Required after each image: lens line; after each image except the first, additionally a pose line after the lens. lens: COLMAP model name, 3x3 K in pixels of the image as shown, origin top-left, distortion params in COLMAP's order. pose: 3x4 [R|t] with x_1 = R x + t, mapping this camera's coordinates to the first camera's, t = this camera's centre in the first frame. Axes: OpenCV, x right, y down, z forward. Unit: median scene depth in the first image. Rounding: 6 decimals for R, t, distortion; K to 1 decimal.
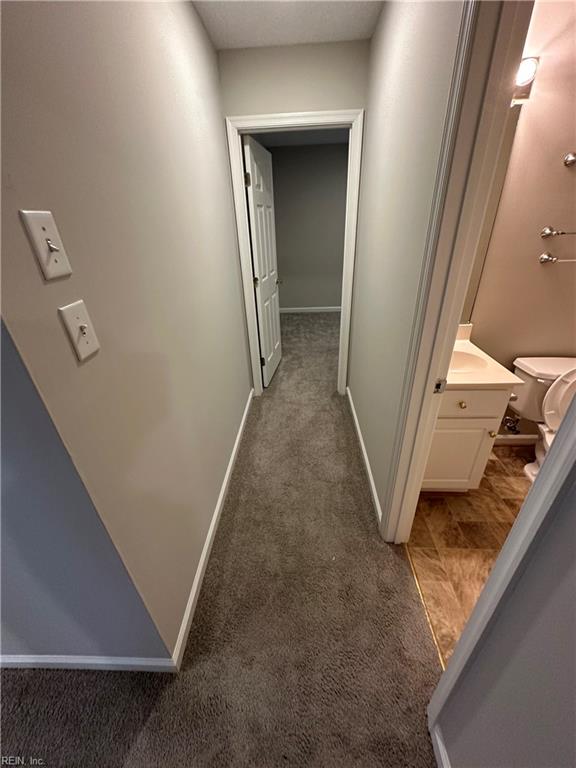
lens RADIAL K [[306.7, 0, 286.4], [0, 306.7, 382.4], [0, 0, 1]] dist [-0.003657, 0.000853]
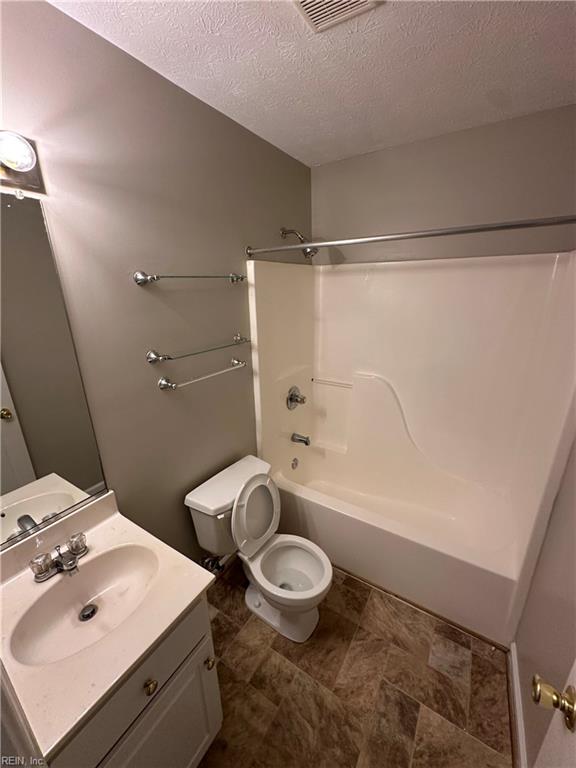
lens RADIAL K [[306.7, 0, 289.5], [0, 306.7, 384.4], [0, 0, 1]] dist [-0.003657, 0.000853]
pose [[0.489811, -0.233490, 0.839981, 0.281387], [0.408637, 0.912567, 0.015382, -0.243545], [-0.770131, 0.335713, 0.542398, 0.261053]]
